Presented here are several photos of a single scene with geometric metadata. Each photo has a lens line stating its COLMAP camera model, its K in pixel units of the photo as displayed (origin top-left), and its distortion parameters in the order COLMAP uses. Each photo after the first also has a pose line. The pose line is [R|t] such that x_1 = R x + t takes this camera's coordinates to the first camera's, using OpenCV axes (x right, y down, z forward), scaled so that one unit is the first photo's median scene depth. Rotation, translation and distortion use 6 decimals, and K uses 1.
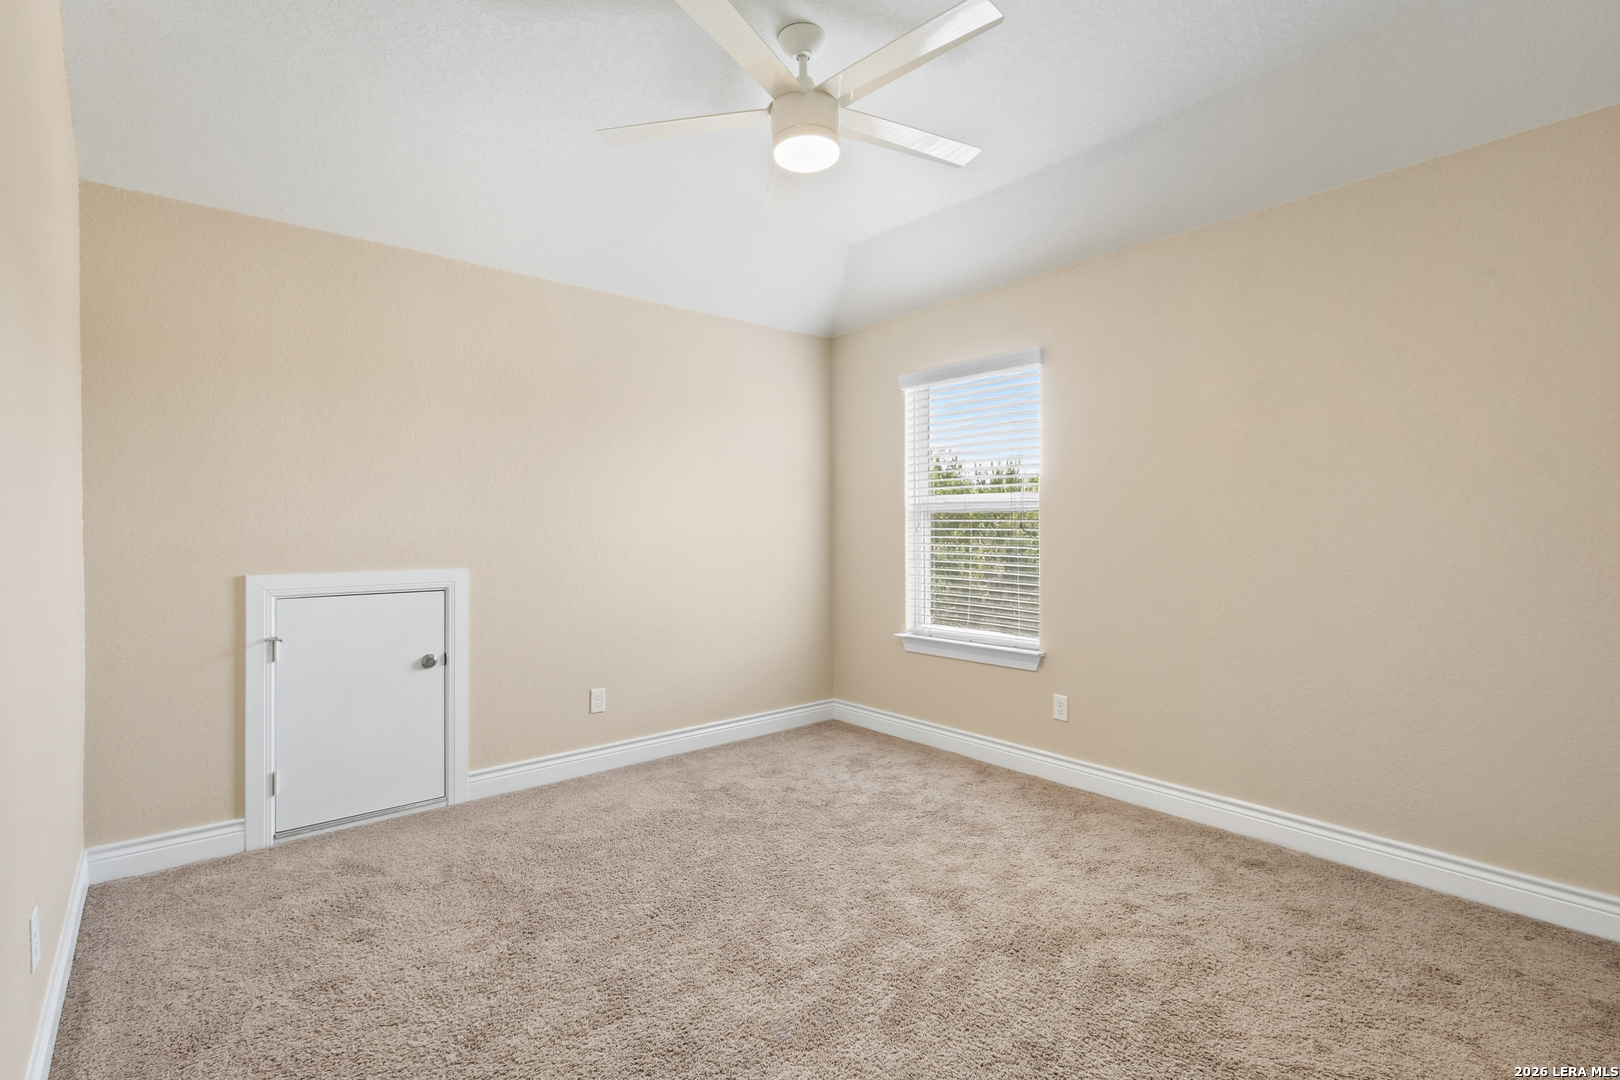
lens RADIAL K [[733.7, 0, 810.0], [0, 733.7, 540.0], [0, 0, 1]] dist [0.000035, 0.000020]
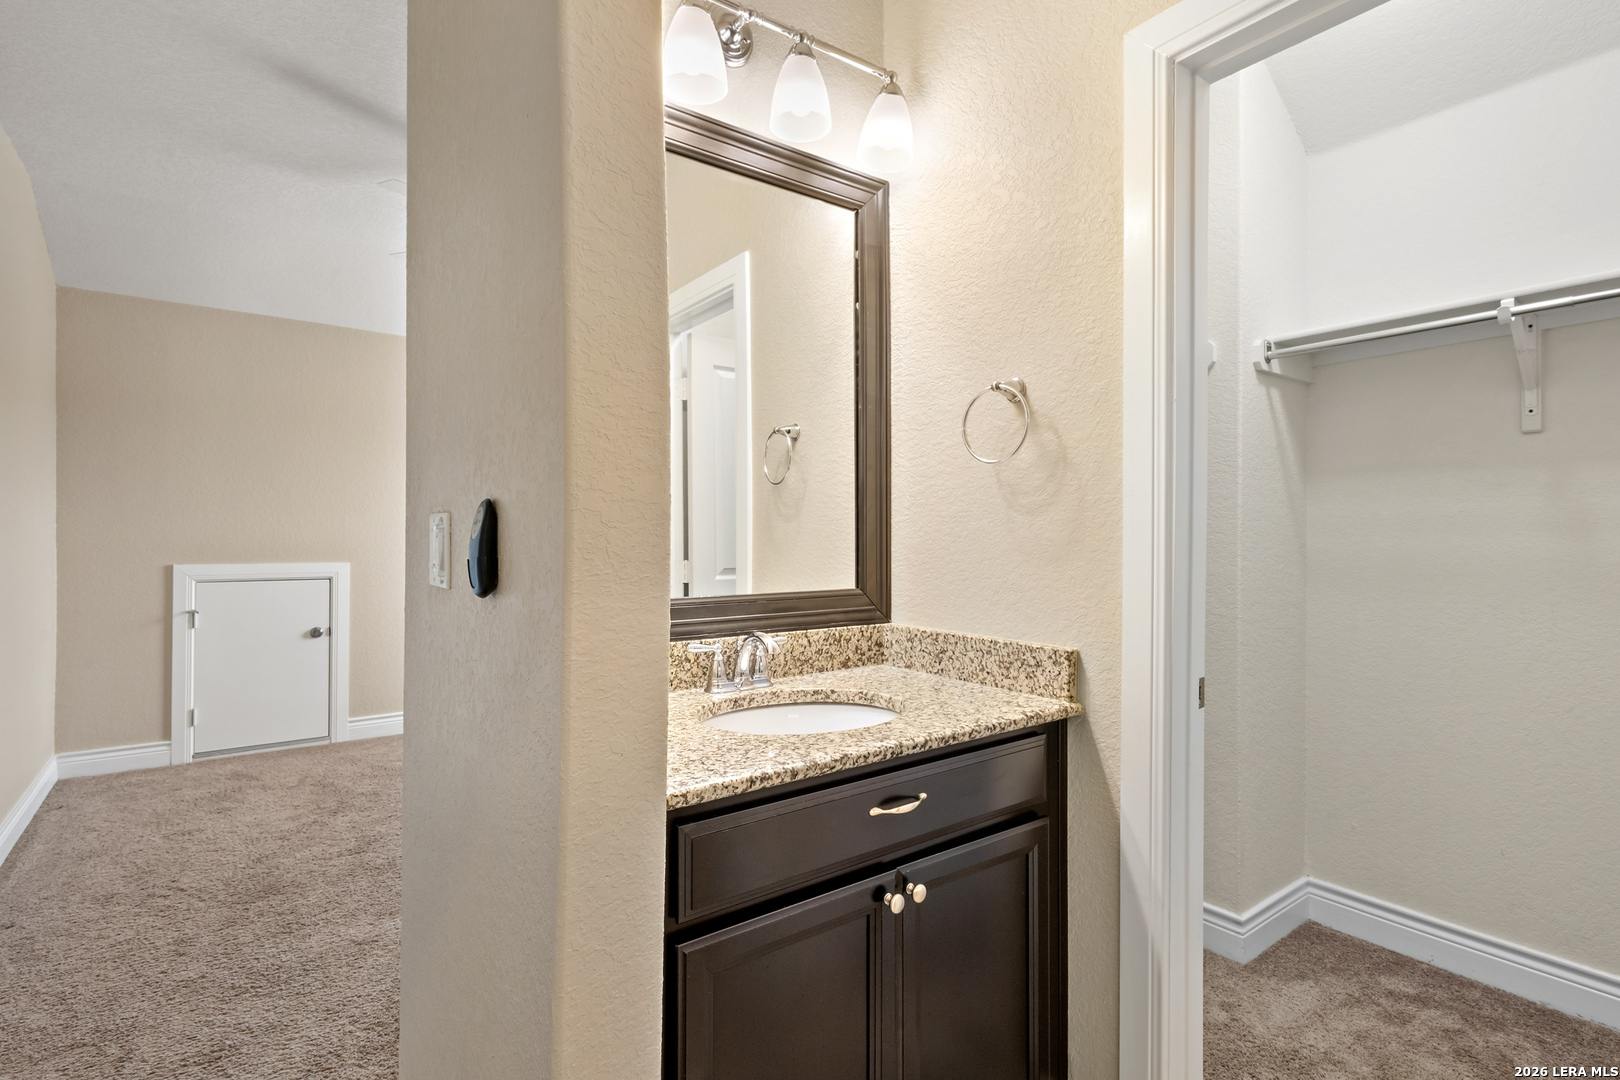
lens RADIAL K [[754.3, 0, 808.7], [0, 754.3, 545.8], [0, 0, 1]] dist [0.000354, 0.000363]
pose [[0.997822, 0.008507, -0.065415, 0.521772], [-0.008652, 0.999961, -0.001929, 0.005441], [0.065396, 0.002491, 0.997856, -0.340786]]
